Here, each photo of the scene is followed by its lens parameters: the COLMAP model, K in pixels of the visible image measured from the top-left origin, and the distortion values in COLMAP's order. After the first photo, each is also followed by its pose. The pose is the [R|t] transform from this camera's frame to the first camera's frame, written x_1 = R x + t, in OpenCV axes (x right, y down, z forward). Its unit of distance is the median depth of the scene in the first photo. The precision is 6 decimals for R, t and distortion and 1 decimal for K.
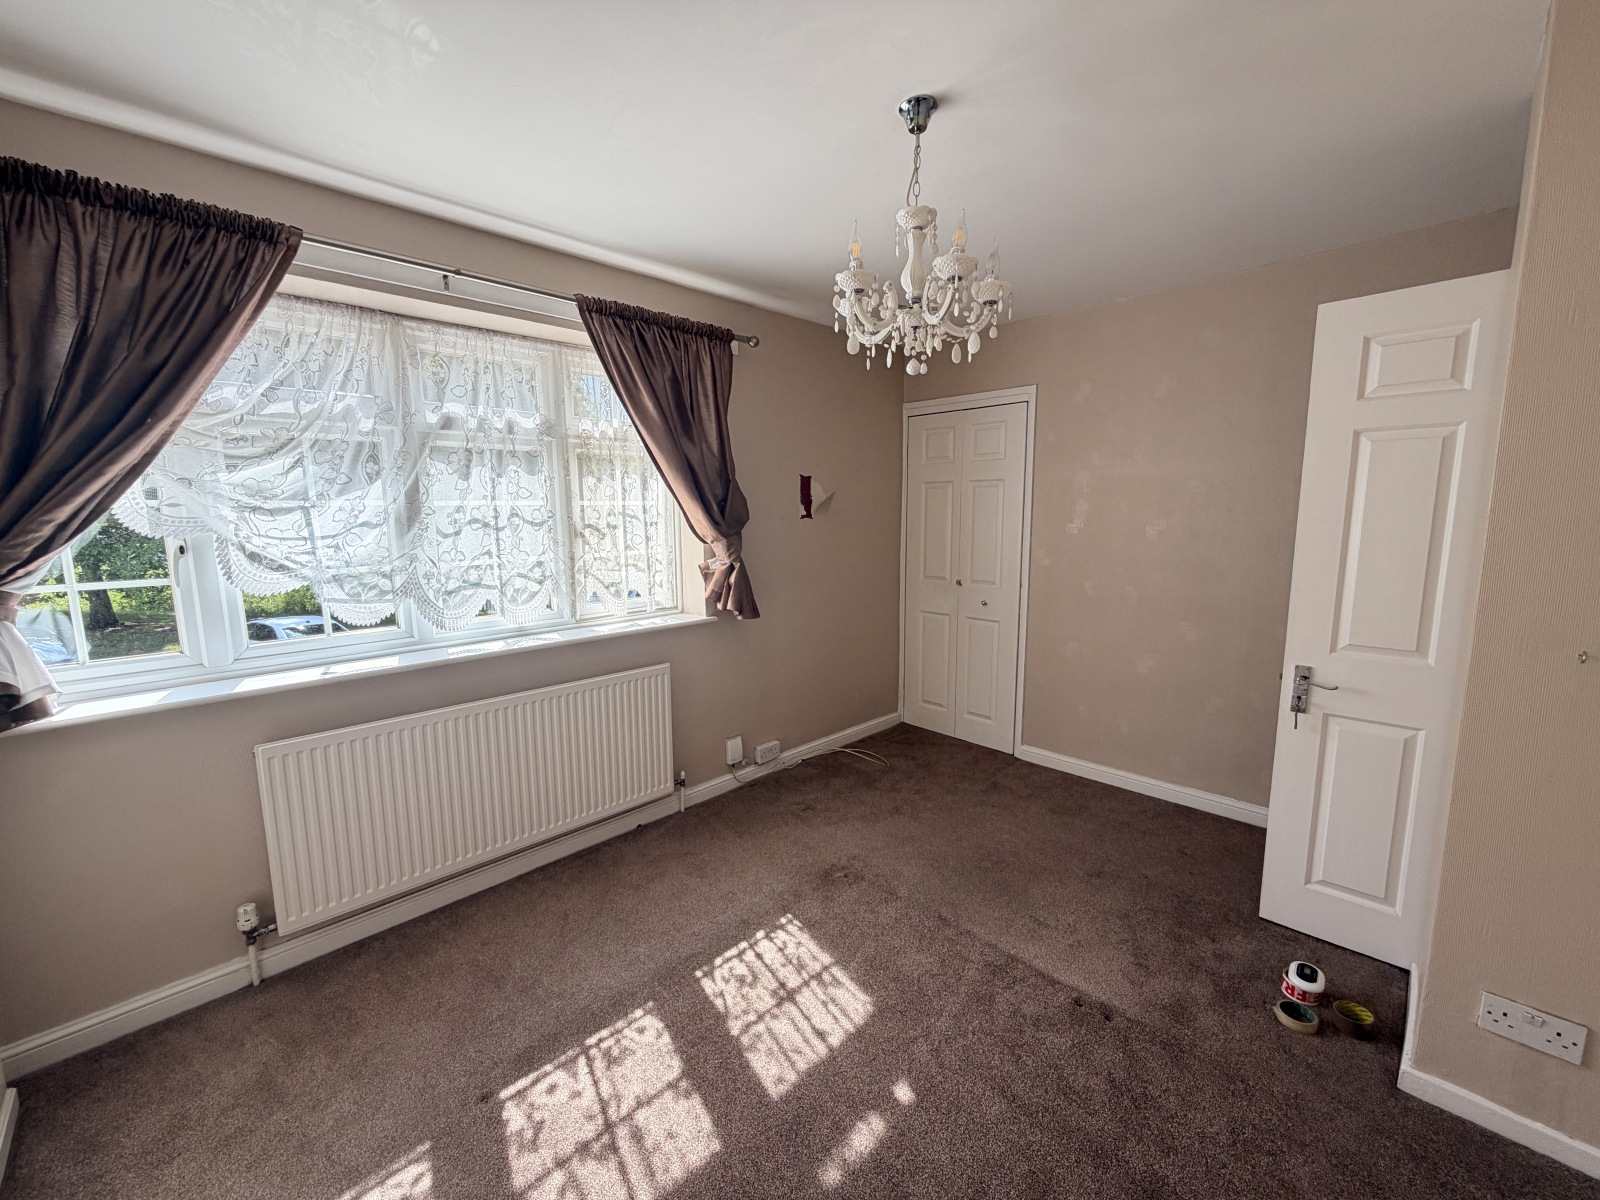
lens RADIAL K [[635.6, 0, 794.3], [0, 635.6, 598.5], [0, 0, 1]] dist [-0.001989, -0.000060]
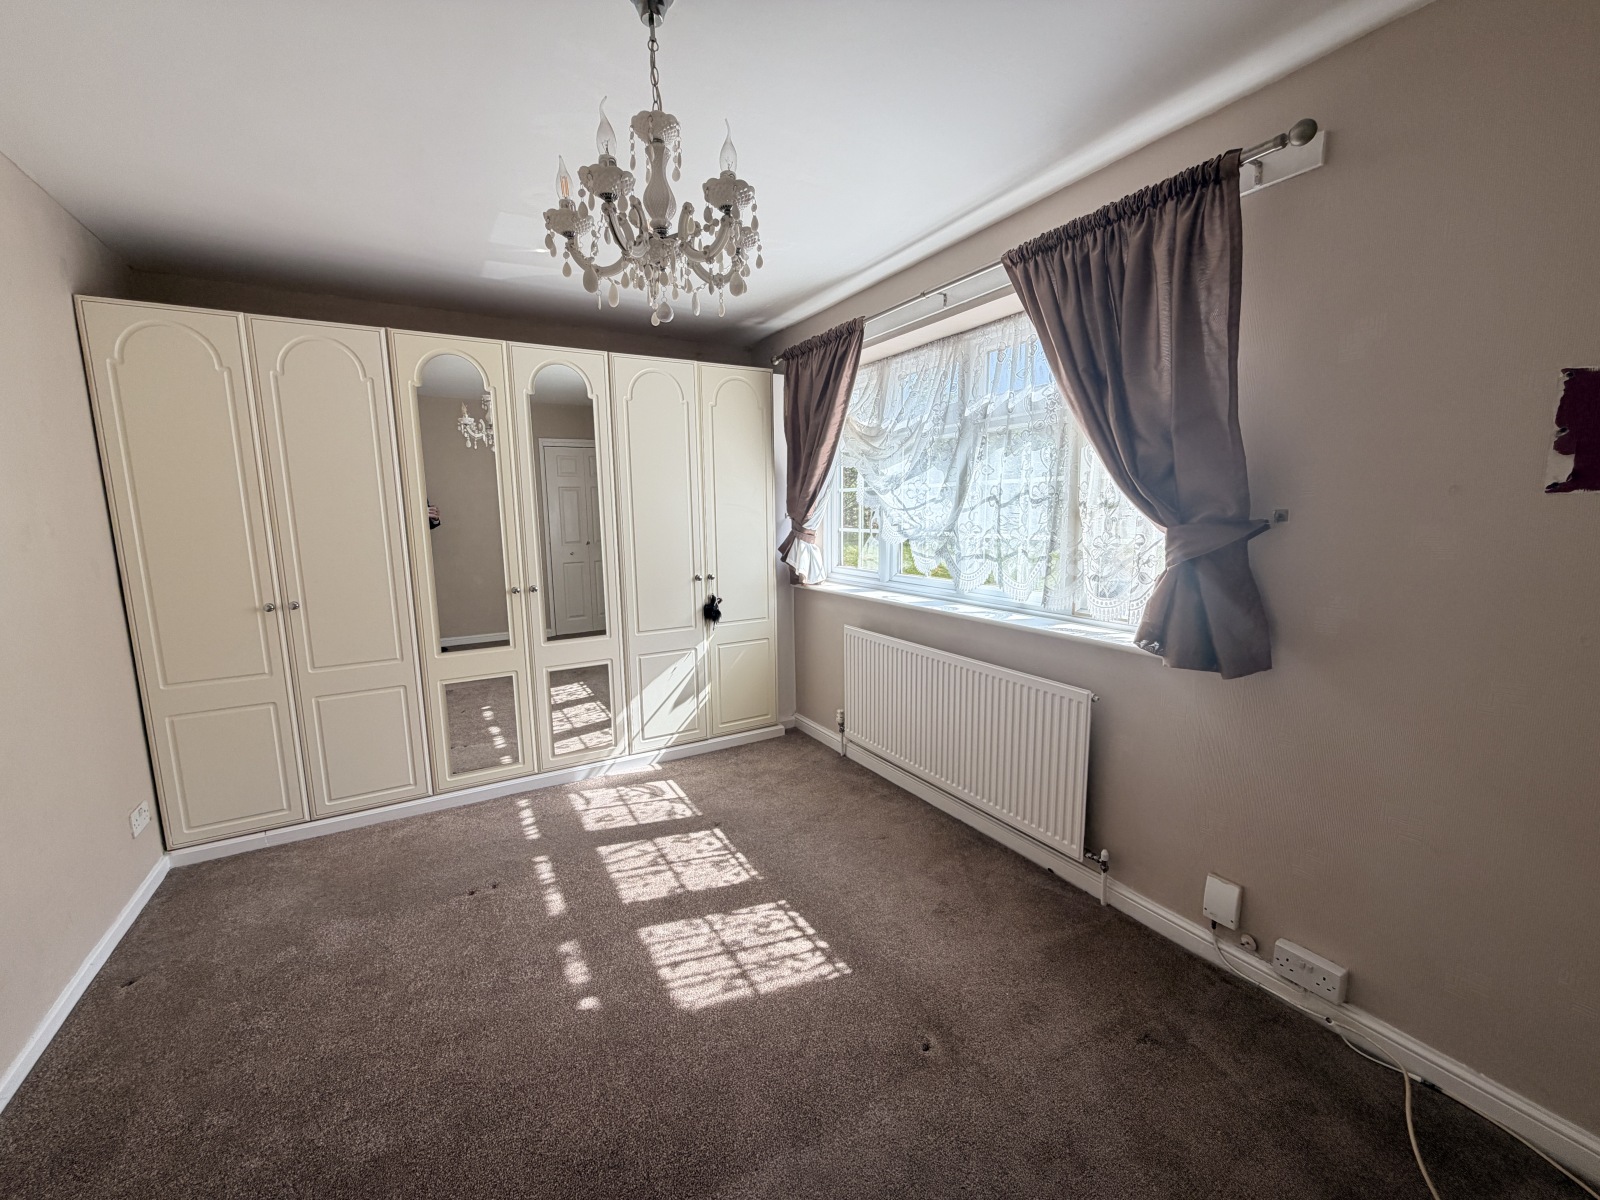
lens RADIAL K [[635.6, 0, 794.3], [0, 635.6, 598.5], [0, 0, 1]] dist [-0.001989, -0.000060]
pose [[-0.246798, 0.152794, -0.956946, 0.830476], [-0.116306, 0.975683, 0.185781, -0.145282], [0.962062, 0.157149, -0.223026, 1.171320]]
